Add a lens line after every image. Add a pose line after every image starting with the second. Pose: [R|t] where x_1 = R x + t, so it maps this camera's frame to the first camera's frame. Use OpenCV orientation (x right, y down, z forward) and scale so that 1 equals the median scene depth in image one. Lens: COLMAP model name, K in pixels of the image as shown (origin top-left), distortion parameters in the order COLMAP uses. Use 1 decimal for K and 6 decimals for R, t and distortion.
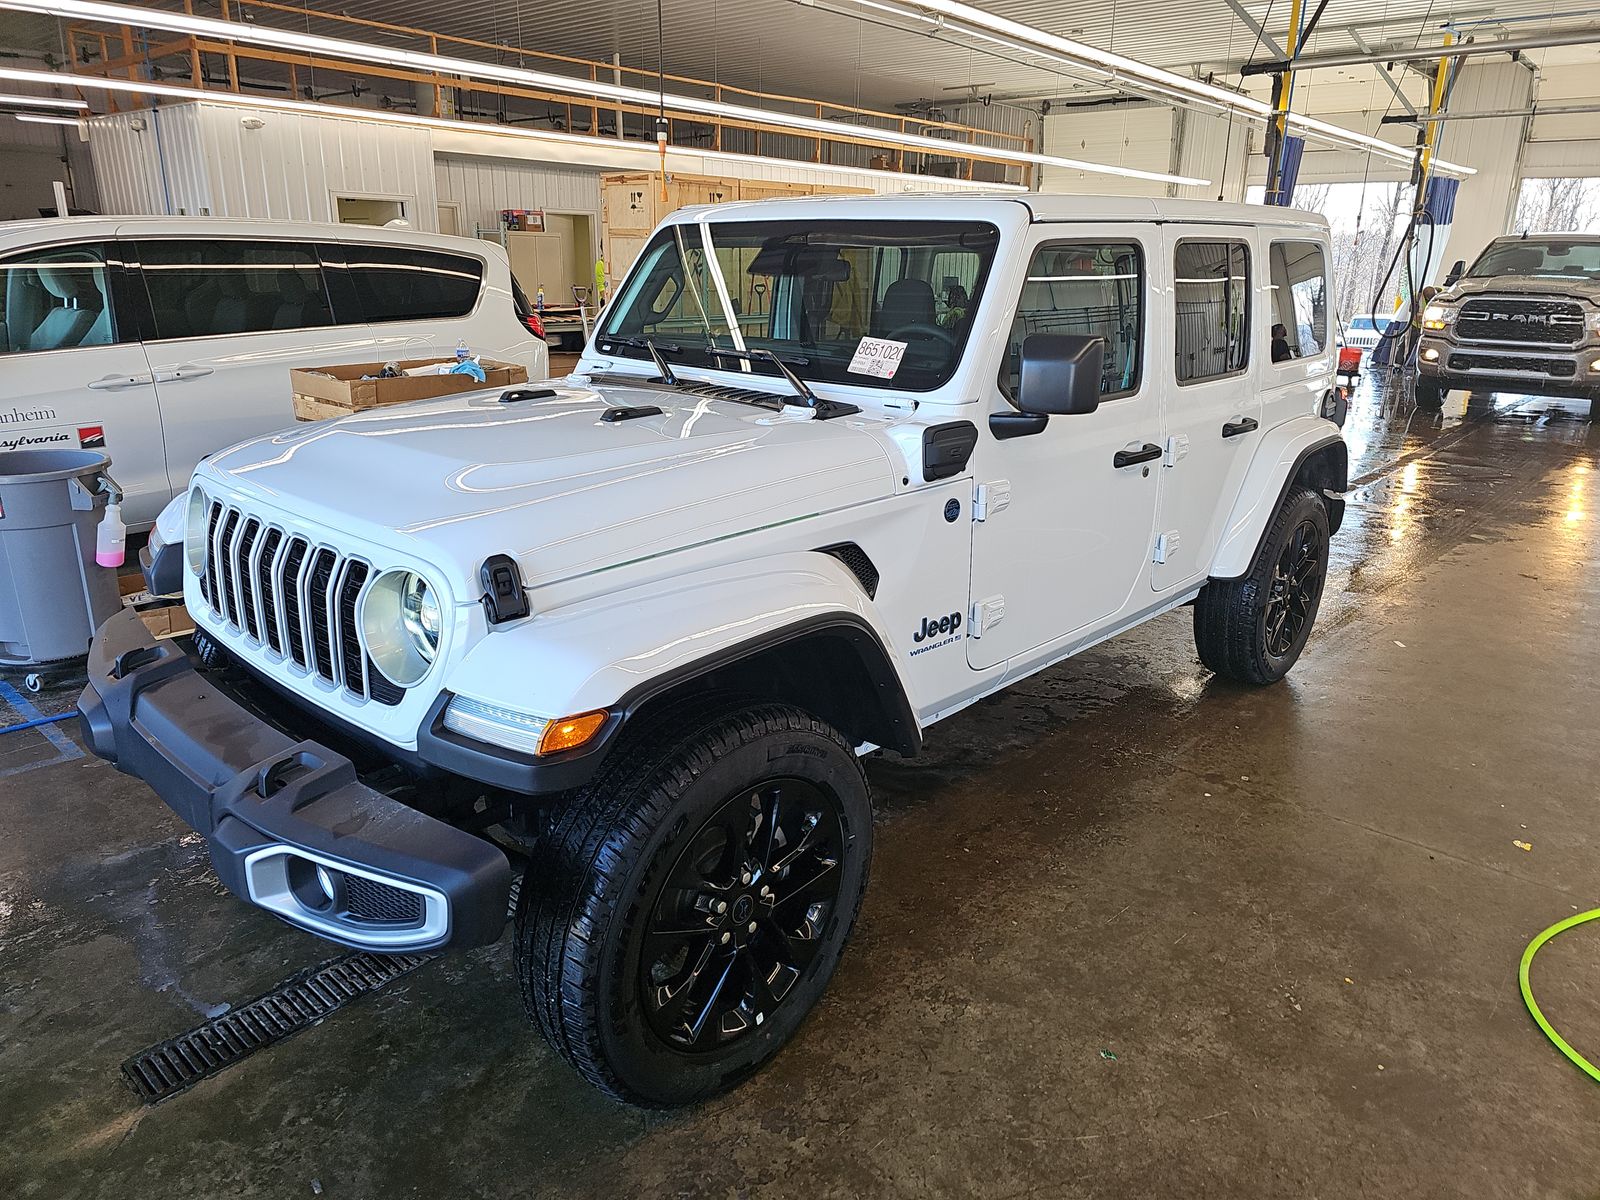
lens RADIAL K [[1091.7, 0, 808.8], [0, 1091.7, 600.2], [0, 0, 1]] dist [0.084217, -0.079224]
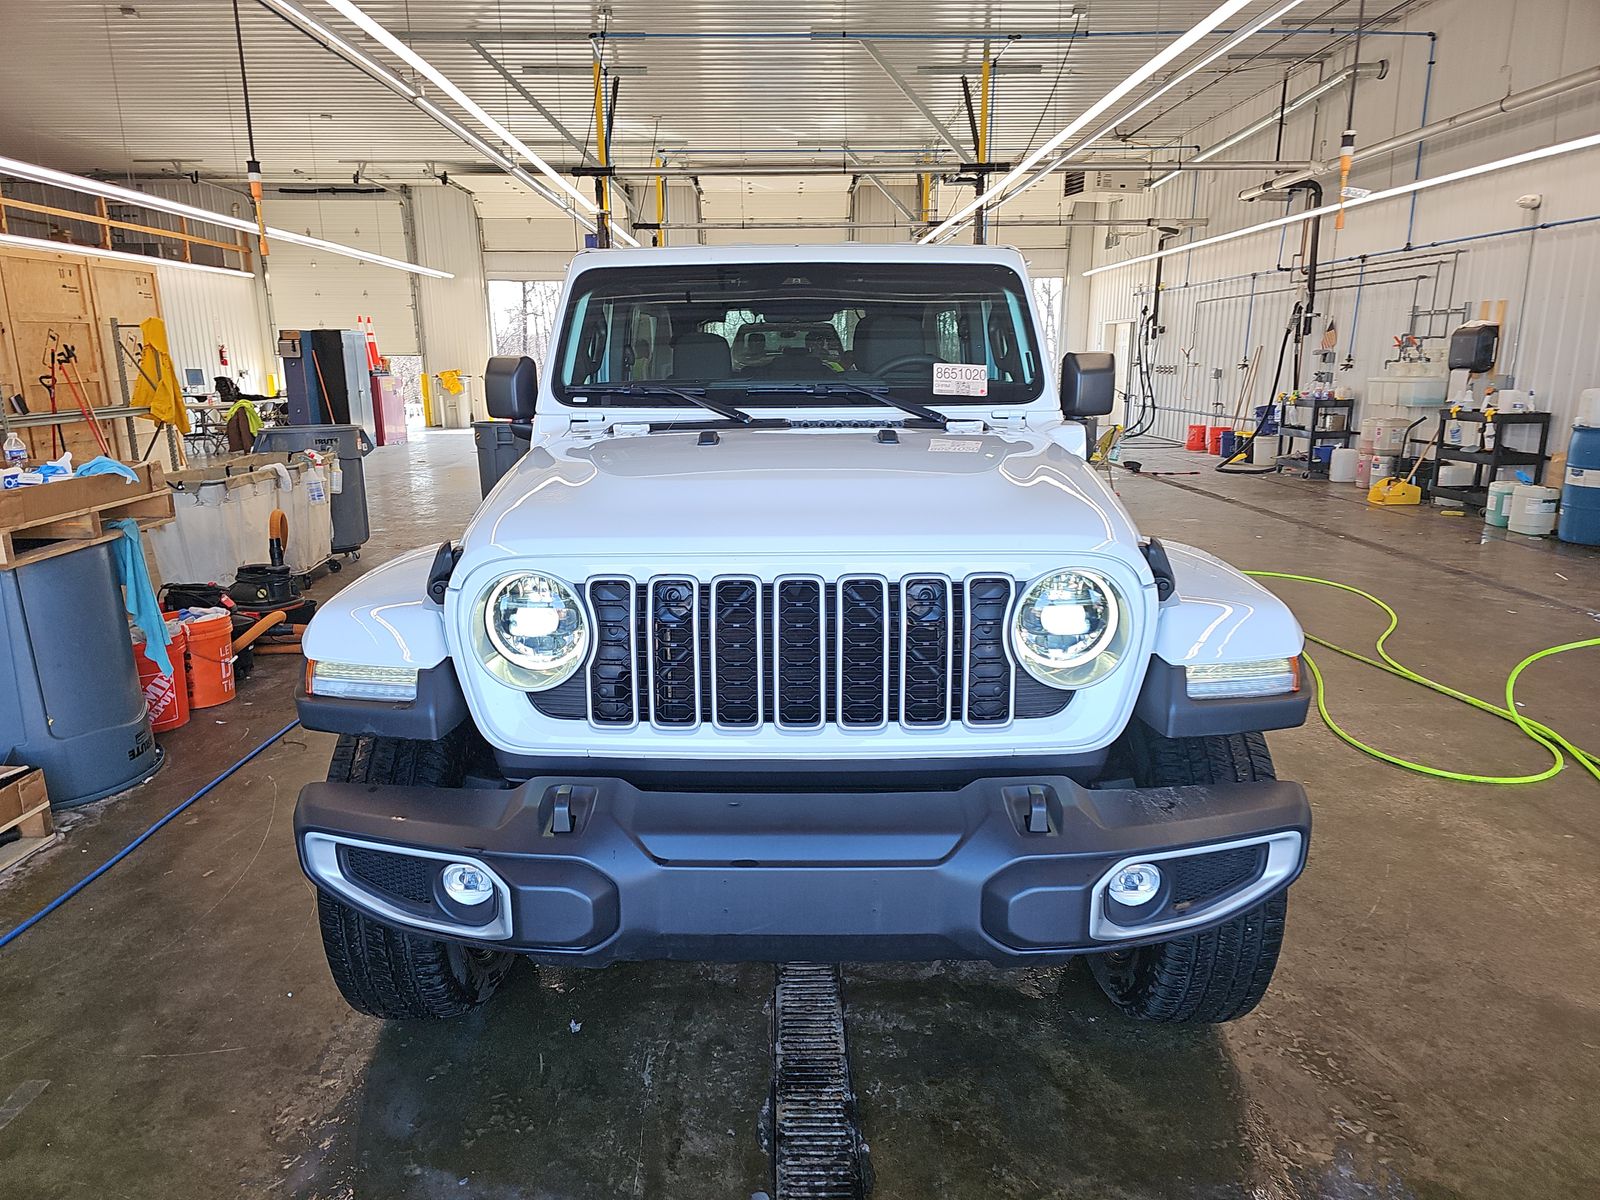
lens RADIAL K [[1091.7, 0, 808.8], [0, 1091.7, 600.2], [0, 0, 1]] dist [0.084217, -0.079224]
pose [[0.748997, -0.166682, 0.641264, -0.204863], [0.217719, 0.976011, -0.000604, -0.008846], [-0.625781, 0.140068, 0.767320, 0.068614]]
